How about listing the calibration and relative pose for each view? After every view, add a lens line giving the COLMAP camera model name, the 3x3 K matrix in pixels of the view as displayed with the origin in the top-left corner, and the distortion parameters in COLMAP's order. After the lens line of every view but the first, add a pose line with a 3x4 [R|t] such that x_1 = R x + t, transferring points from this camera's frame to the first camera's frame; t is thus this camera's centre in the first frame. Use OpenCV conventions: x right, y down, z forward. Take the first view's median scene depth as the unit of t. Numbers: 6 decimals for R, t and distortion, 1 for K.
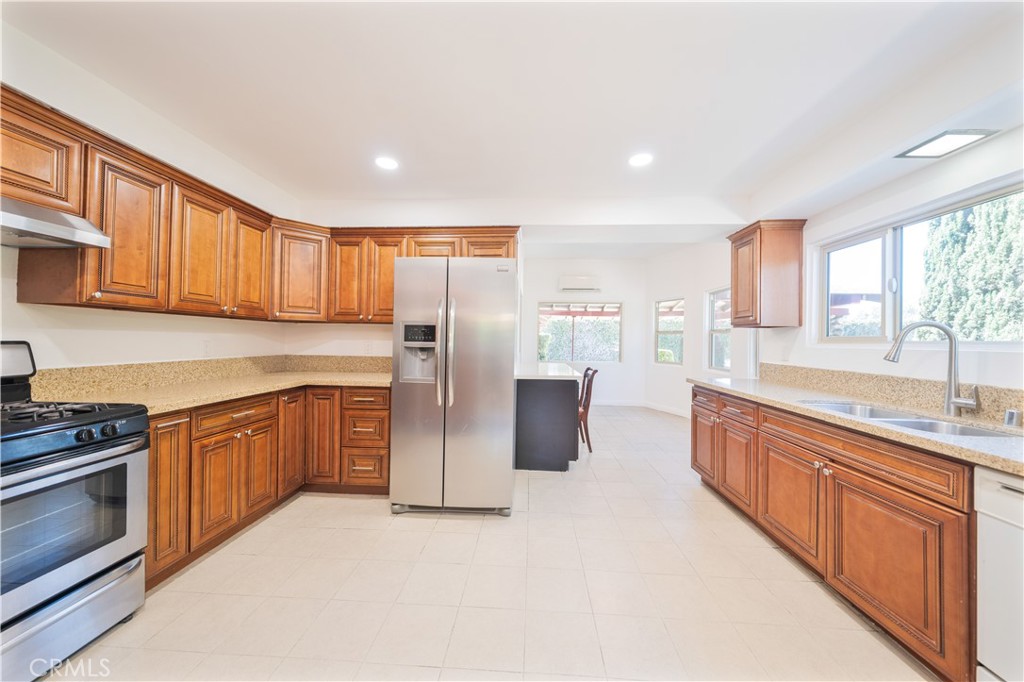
lens RADIAL K [[351.9, 0, 513.1], [0, 351.9, 337.5], [0, 0, 1]] dist [-0.000457, -0.000392]
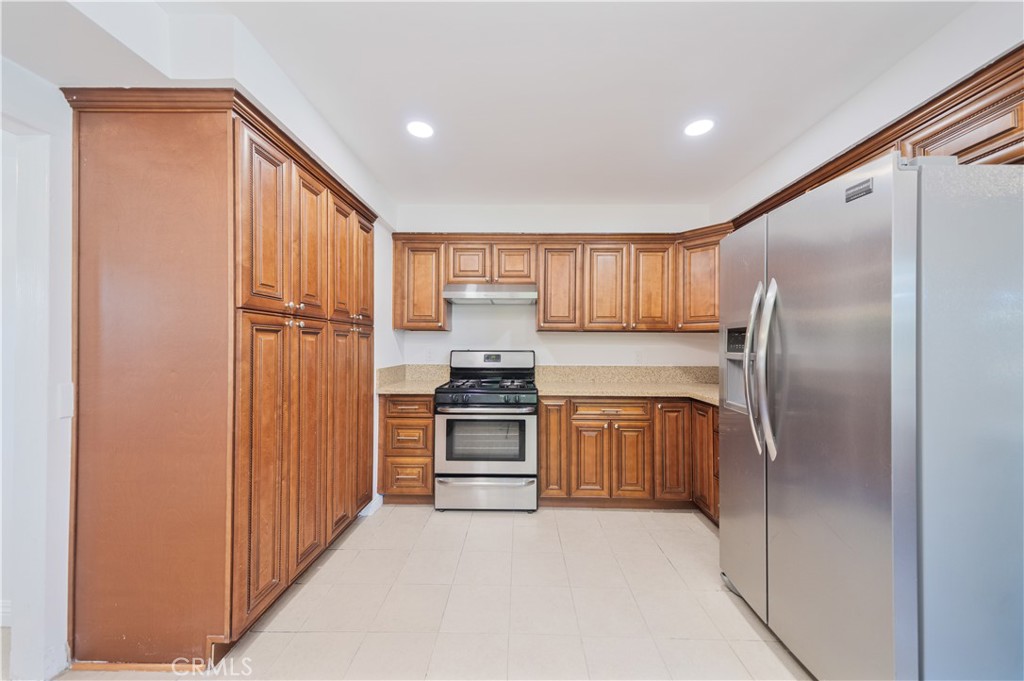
lens RADIAL K [[351.9, 0, 513.0], [0, 351.9, 341.5], [0, 0, 1]] dist [-0.000457, -0.000392]
pose [[0.030263, -0.028602, -0.999133, 0.402858], [0.002895, 0.999589, -0.028527, 0.009988], [0.999538, -0.002029, 0.030333, 0.542140]]
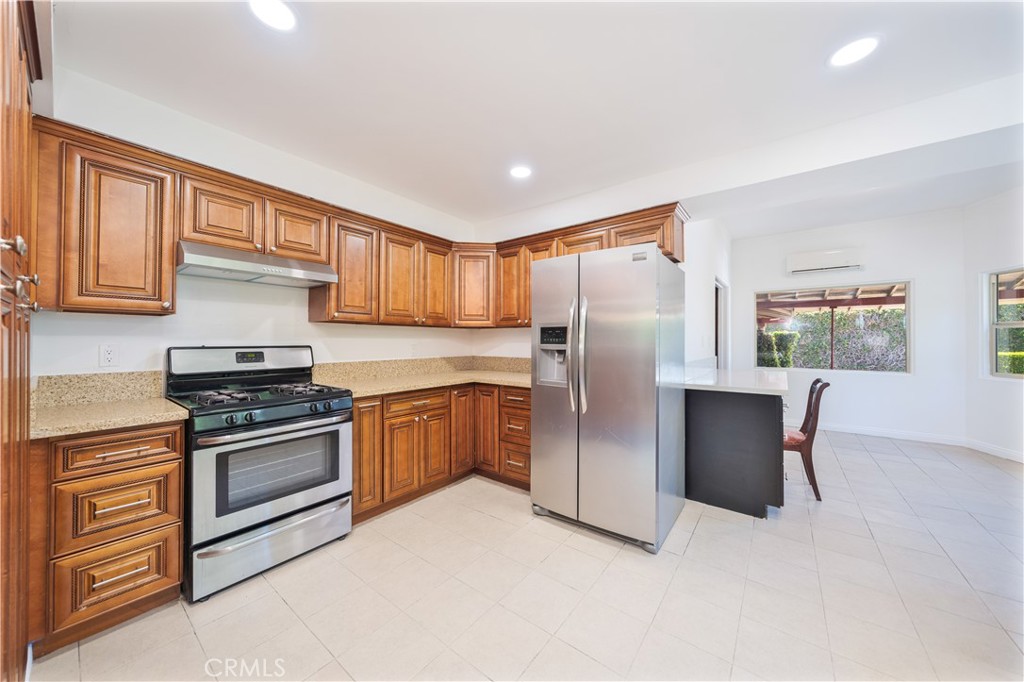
lens RADIAL K [[351.9, 0, 511.8], [0, 351.9, 337.5], [0, 0, 1]] dist [-0.000457, -0.000392]
pose [[0.822712, -0.017973, -0.568174, 0.193492], [0.014706, 0.999838, -0.010335, 0.002180], [0.568268, 0.000147, 0.822843, 0.129682]]
